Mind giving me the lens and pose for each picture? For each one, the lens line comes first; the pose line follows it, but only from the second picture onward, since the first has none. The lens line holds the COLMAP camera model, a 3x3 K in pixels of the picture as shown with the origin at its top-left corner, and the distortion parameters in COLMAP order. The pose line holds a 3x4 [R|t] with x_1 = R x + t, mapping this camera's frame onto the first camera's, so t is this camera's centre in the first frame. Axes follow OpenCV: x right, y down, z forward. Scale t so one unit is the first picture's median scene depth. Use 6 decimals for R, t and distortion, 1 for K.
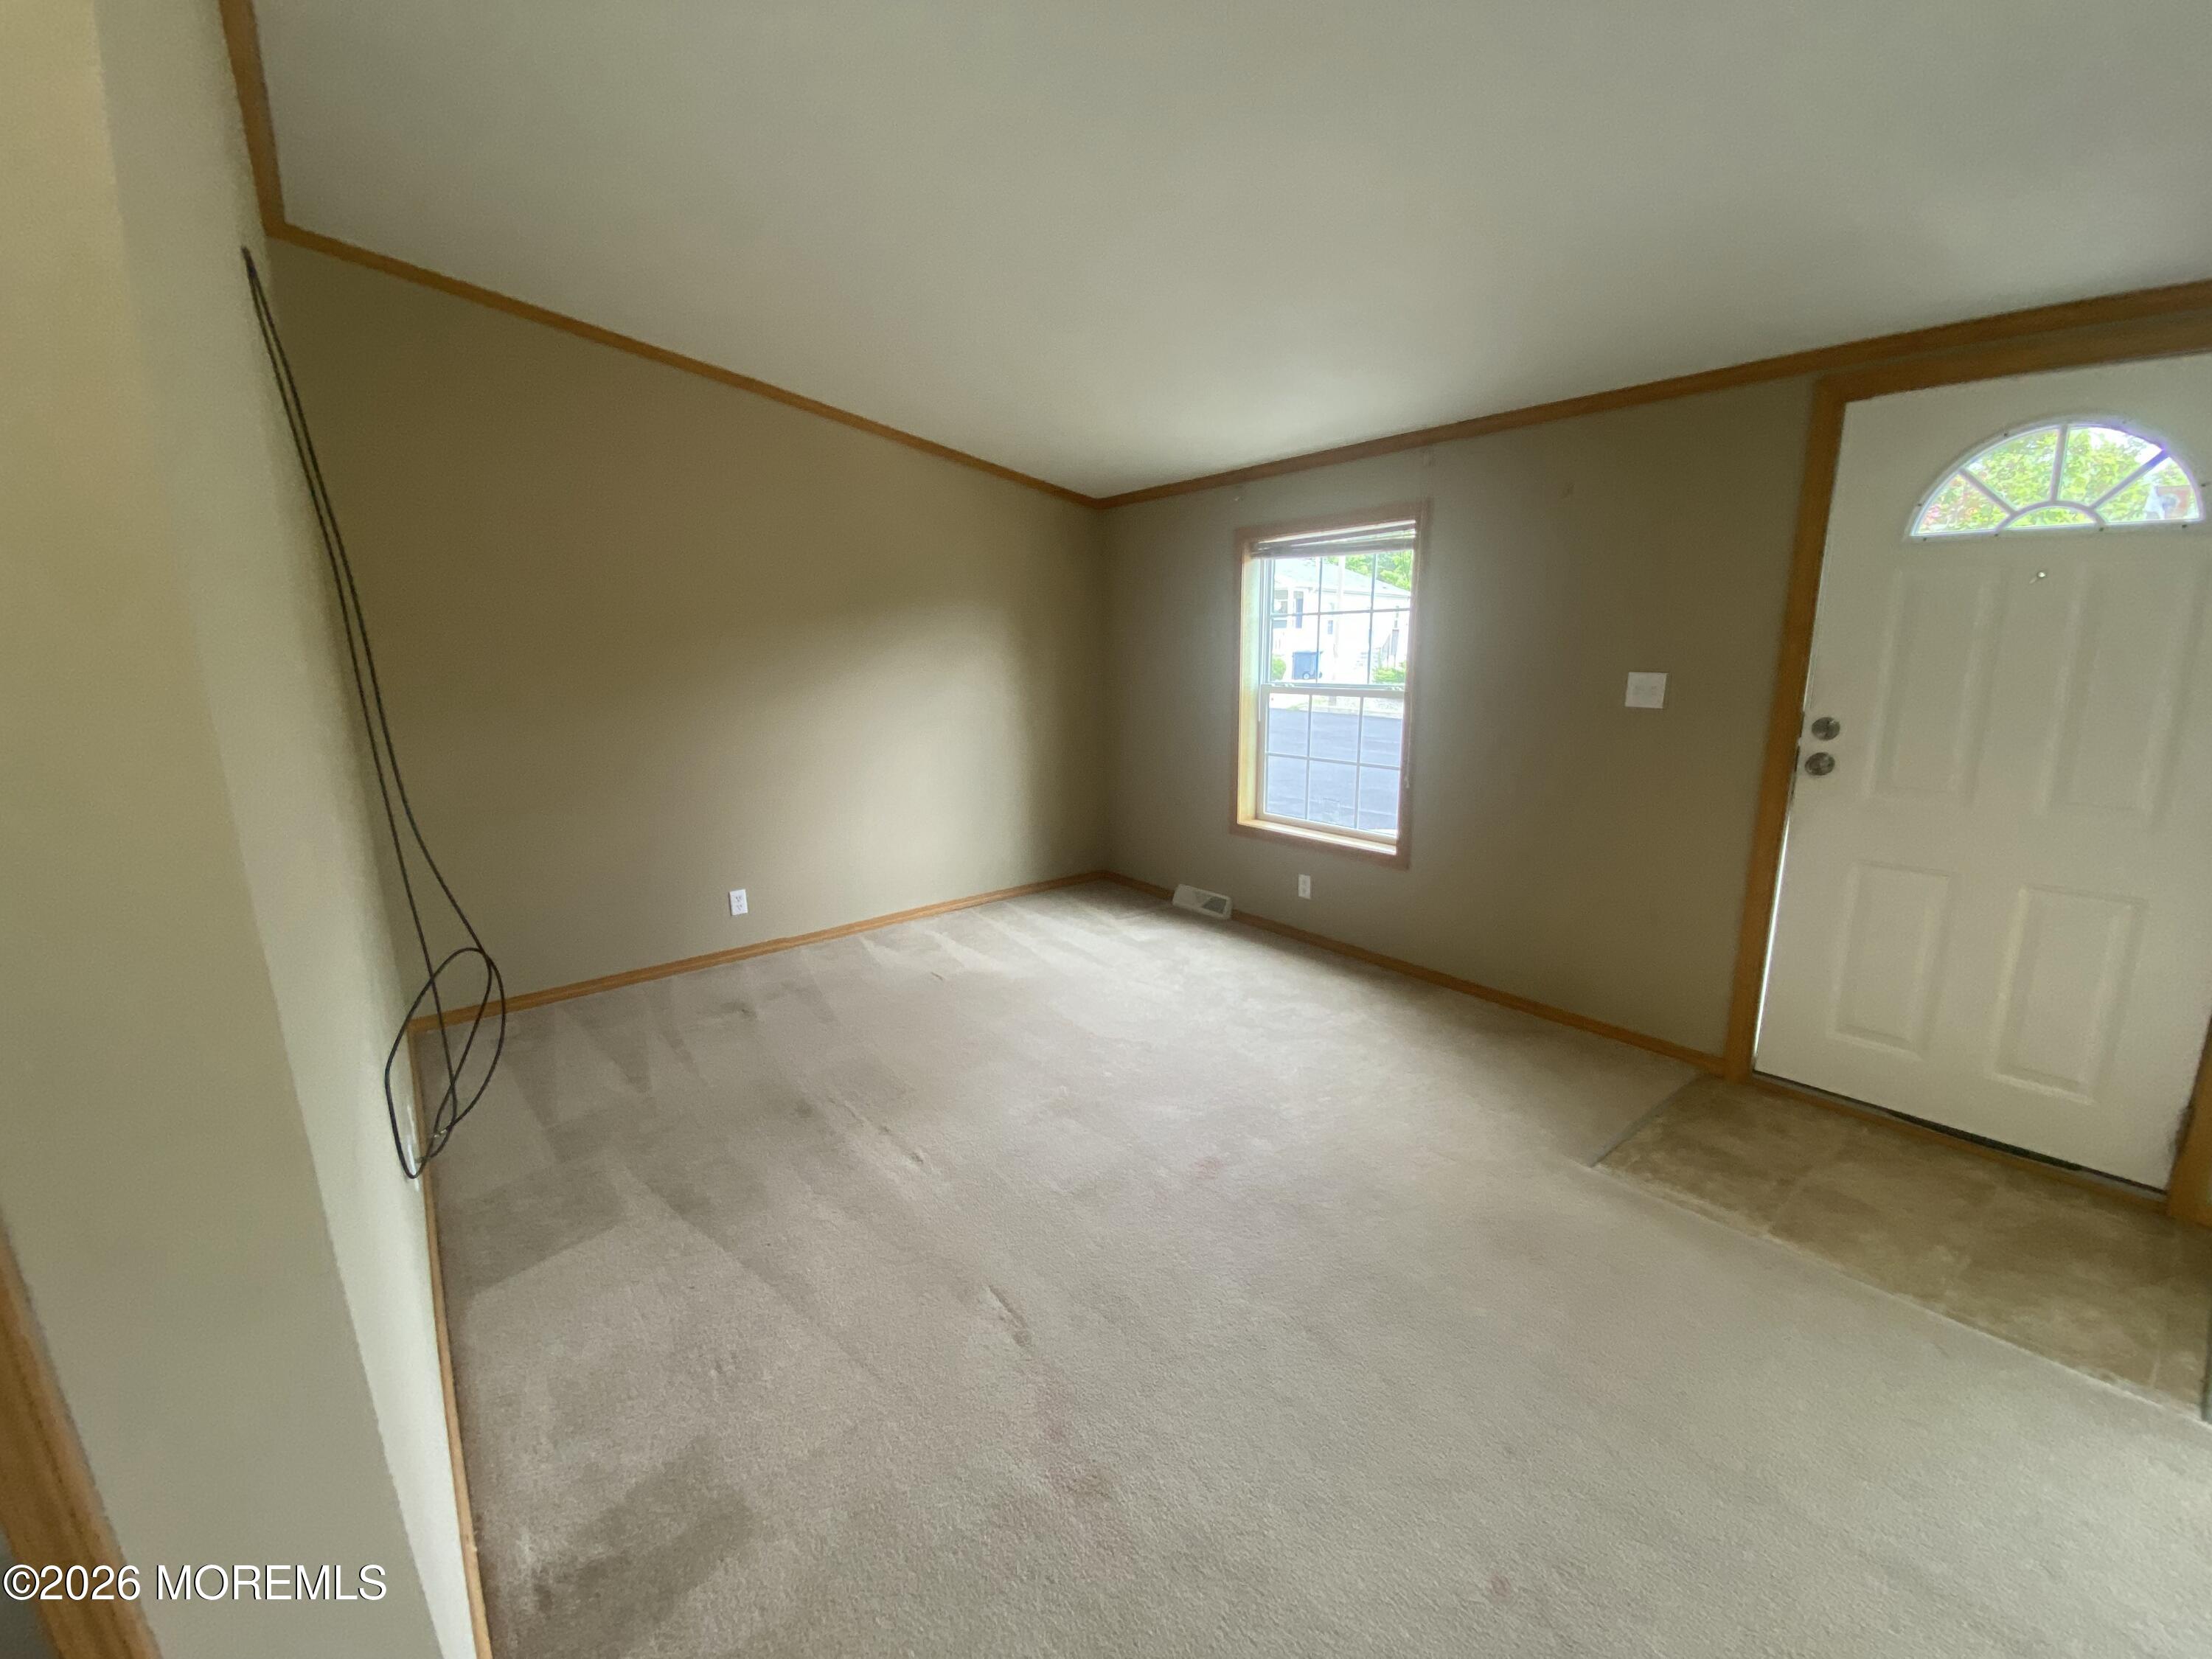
lens RADIAL K [[897.1, 0, 1112.9], [0, 897.1, 825.7], [0, 0, 1]] dist [0.030017, -0.028924]
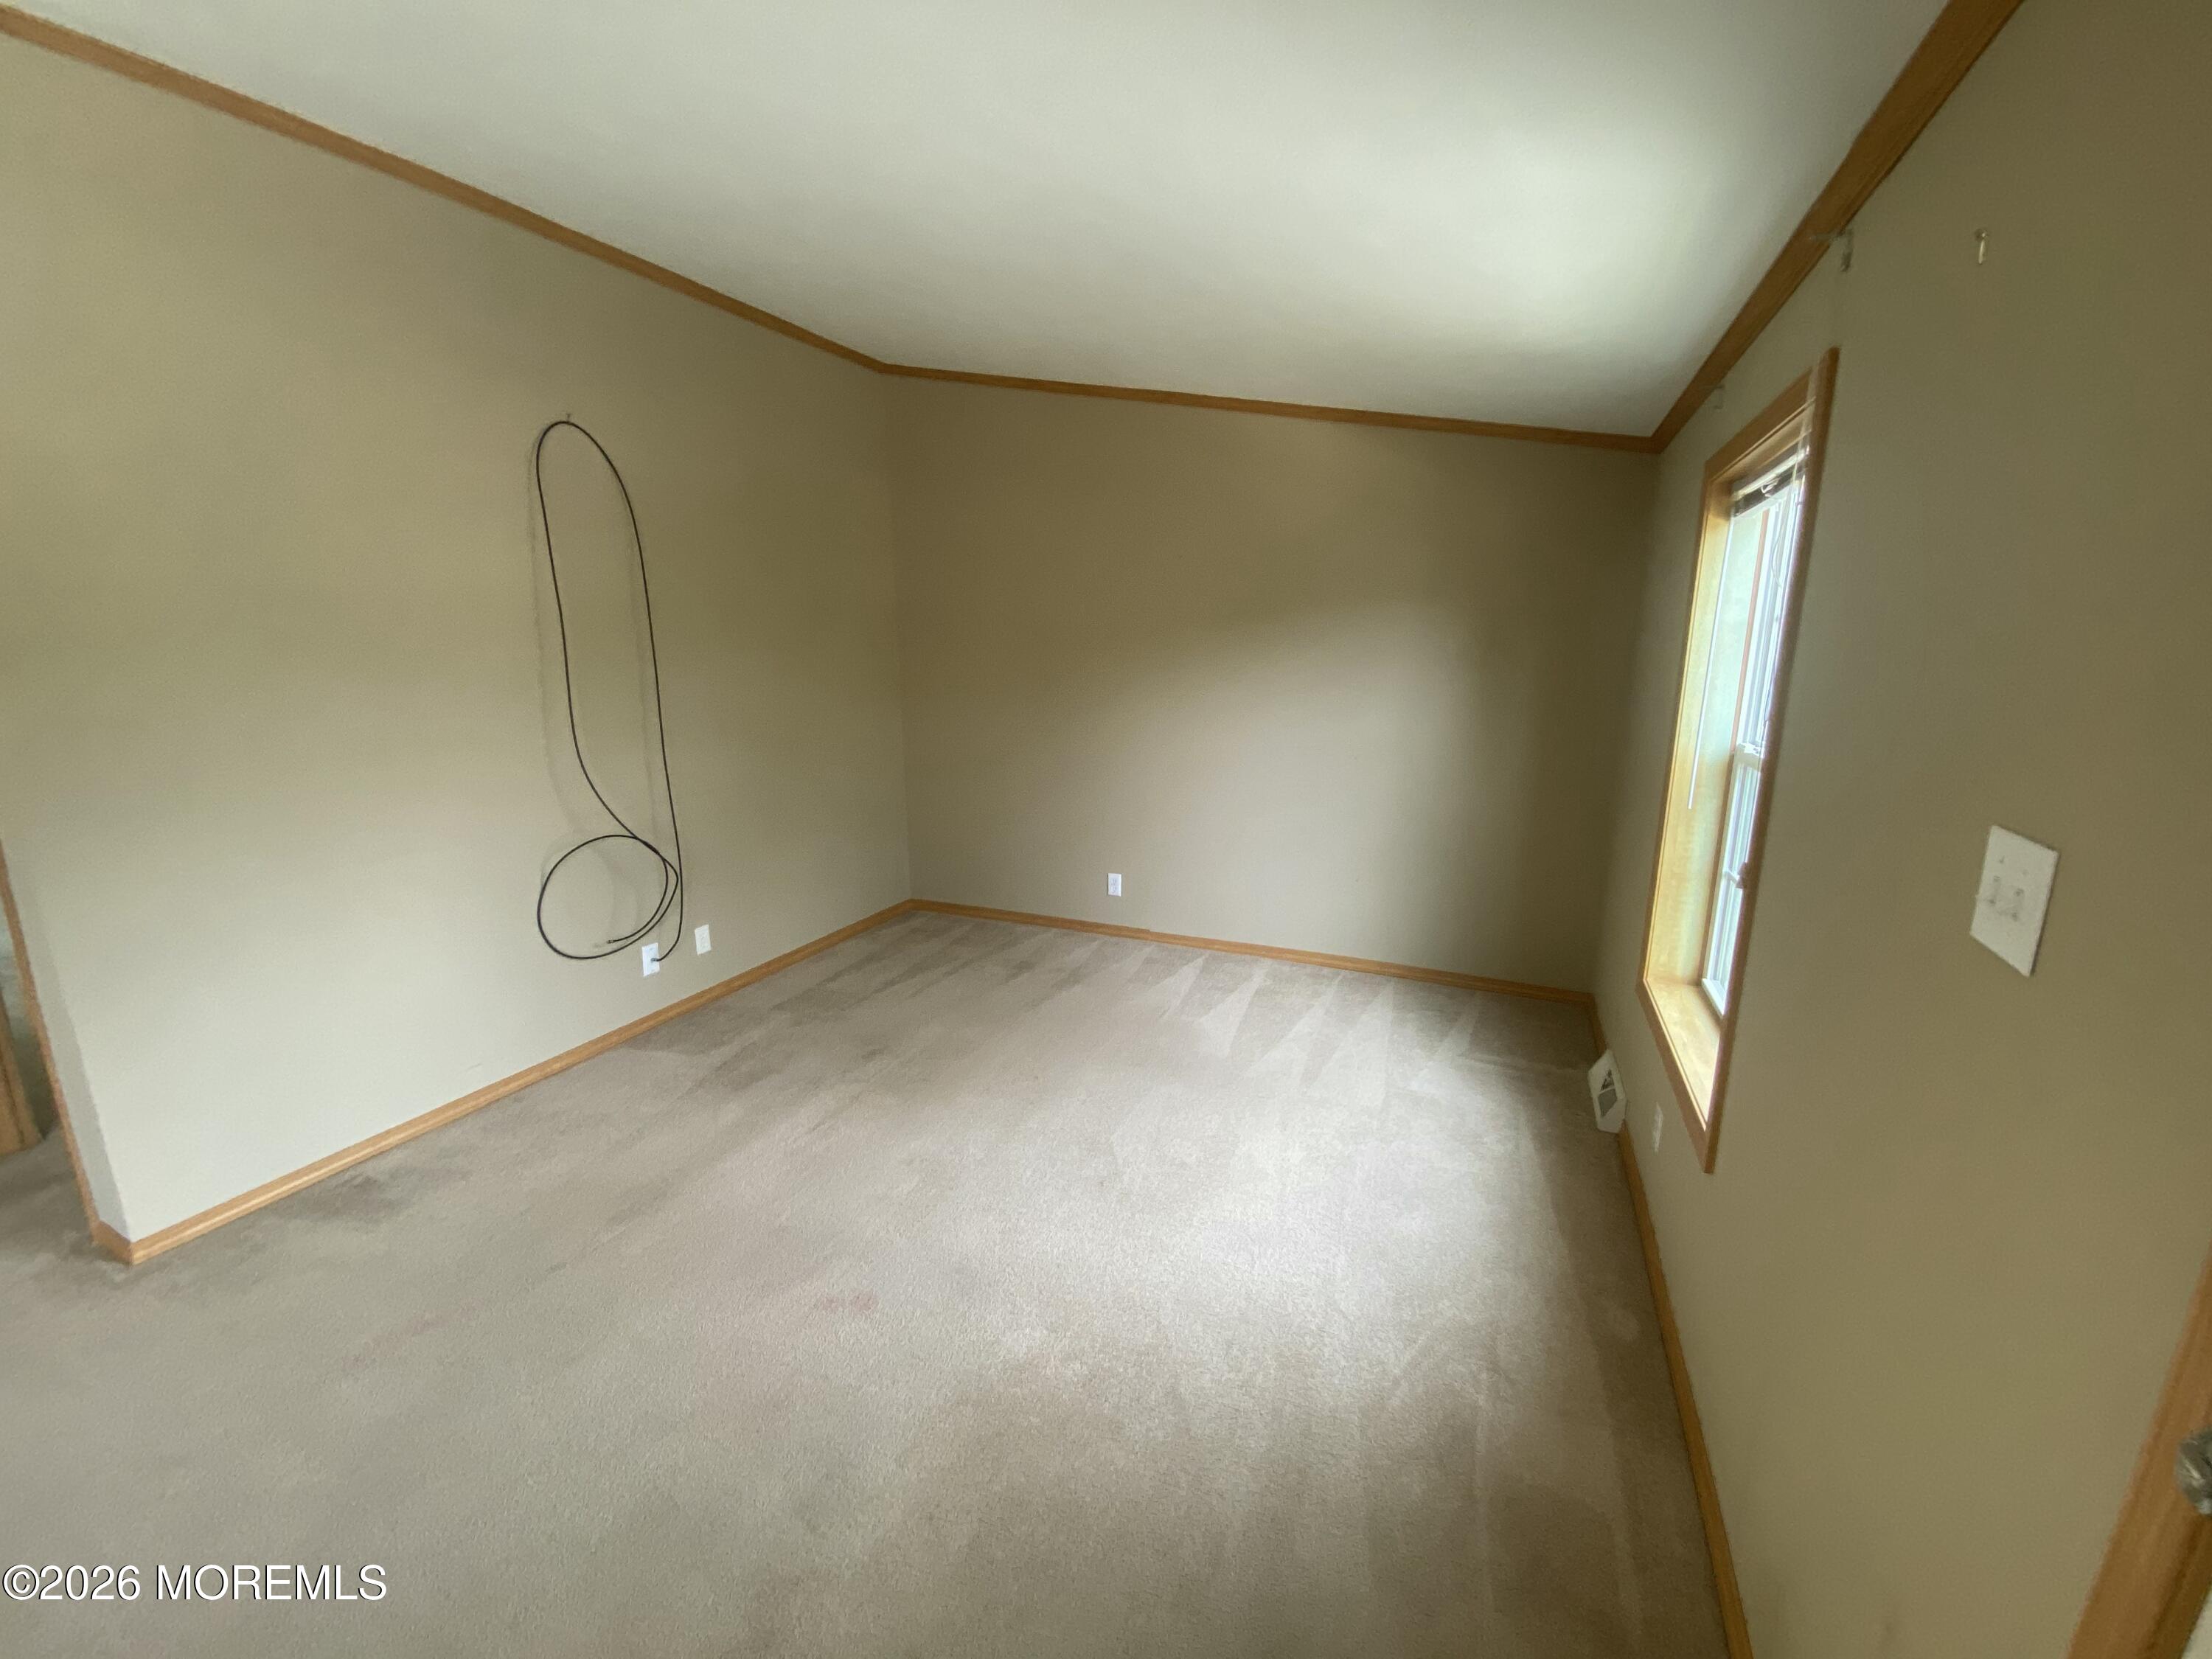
lens RADIAL K [[897.1, 0, 1112.9], [0, 897.1, 825.7], [0, 0, 1]] dist [0.030017, -0.028924]
pose [[0.490109, 0.197275, -0.849044, 0.495538], [-0.195281, 0.974144, 0.113617, -0.108049], [0.849505, 0.110117, 0.515961, 0.431183]]
